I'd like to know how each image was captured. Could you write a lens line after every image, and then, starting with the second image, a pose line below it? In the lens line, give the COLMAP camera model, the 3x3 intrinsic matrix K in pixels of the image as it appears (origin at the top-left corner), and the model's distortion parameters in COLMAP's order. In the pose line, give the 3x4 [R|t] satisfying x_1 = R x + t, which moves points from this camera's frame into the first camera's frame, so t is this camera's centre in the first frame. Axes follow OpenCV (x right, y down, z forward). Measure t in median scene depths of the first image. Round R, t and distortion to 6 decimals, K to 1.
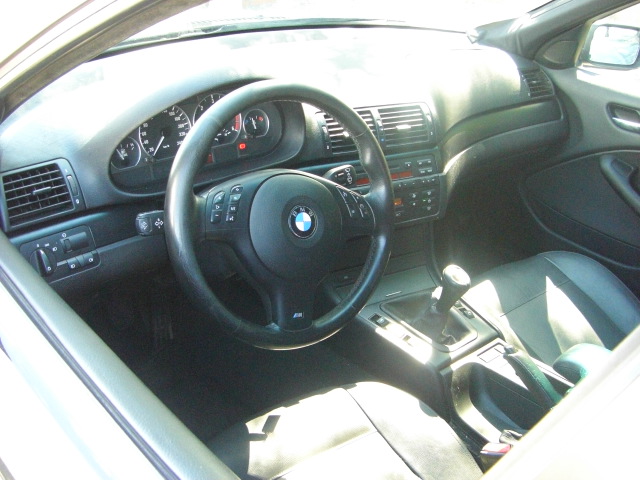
lens RADIAL K [[712.5, 0, 320.0], [0, 712.5, 240.0], [0, 0, 1]] dist [-0.023209, -0.011667]
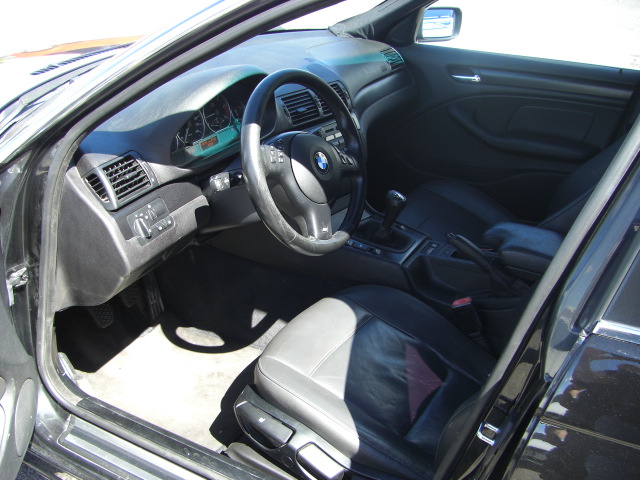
lens RADIAL K [[699.1, 0, 320.0], [0, 699.1, 240.0], [0, 0, 1]] dist [0.005048, 0.002358]
pose [[0.939134, -0.209991, 0.271901, -0.418170], [0.214086, 0.976702, 0.014869, 0.101835], [-0.268688, 0.044246, 0.962210, -0.352613]]
